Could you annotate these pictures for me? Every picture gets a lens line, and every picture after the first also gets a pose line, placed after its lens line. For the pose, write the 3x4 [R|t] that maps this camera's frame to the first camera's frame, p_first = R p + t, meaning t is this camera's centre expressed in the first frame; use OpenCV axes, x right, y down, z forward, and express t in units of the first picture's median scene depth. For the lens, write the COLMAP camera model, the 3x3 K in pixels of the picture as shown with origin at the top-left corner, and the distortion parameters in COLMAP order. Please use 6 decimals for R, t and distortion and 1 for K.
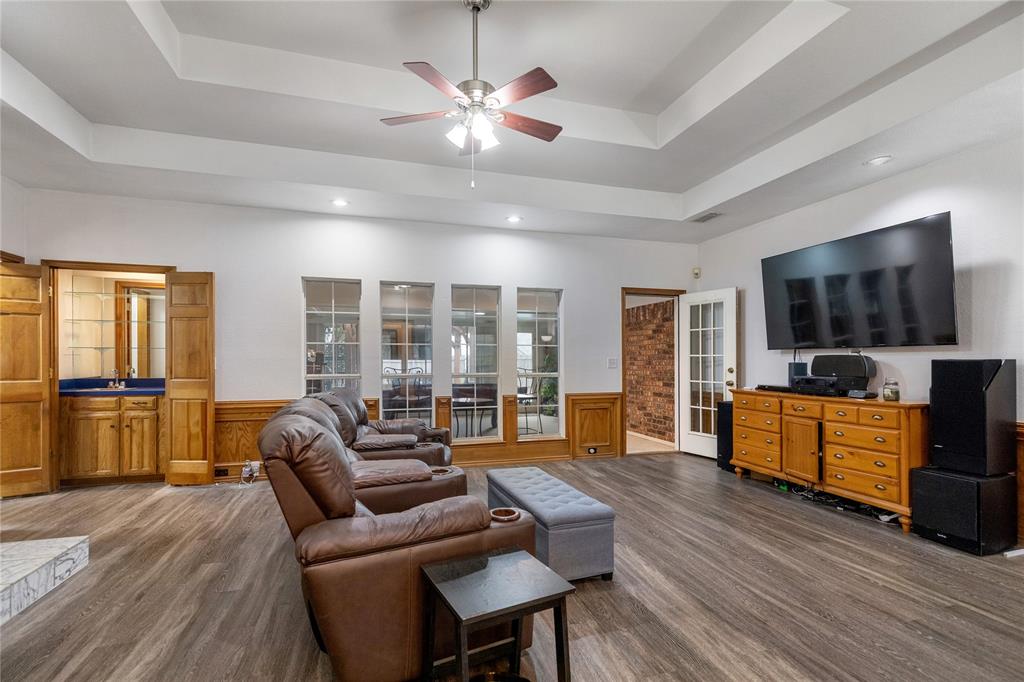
lens RADIAL K [[470.9, 0, 516.1], [0, 470.9, 356.3], [0, 0, 1]] dist [0.009855, -0.002211]
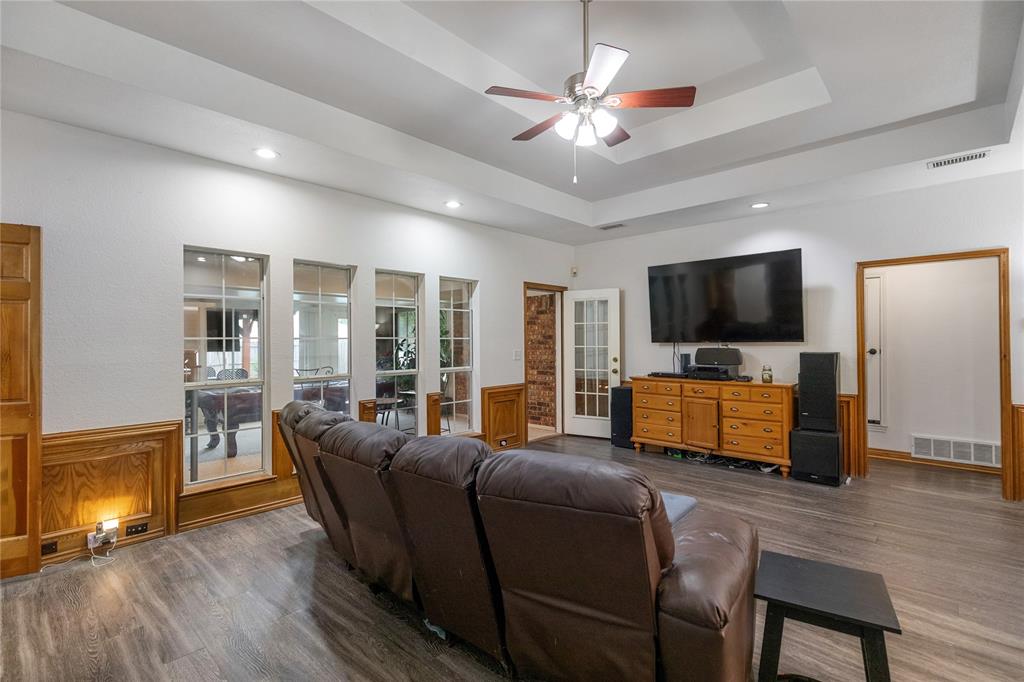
lens RADIAL K [[470.9, 0, 516.6], [0, 470.9, 336.9], [0, 0, 1]] dist [0.009855, -0.002211]
pose [[0.863714, -0.002605, 0.503976, -0.375028], [0.004249, 0.999989, -0.002114, -0.027530], [-0.503964, 0.003968, 0.863715, 0.138382]]
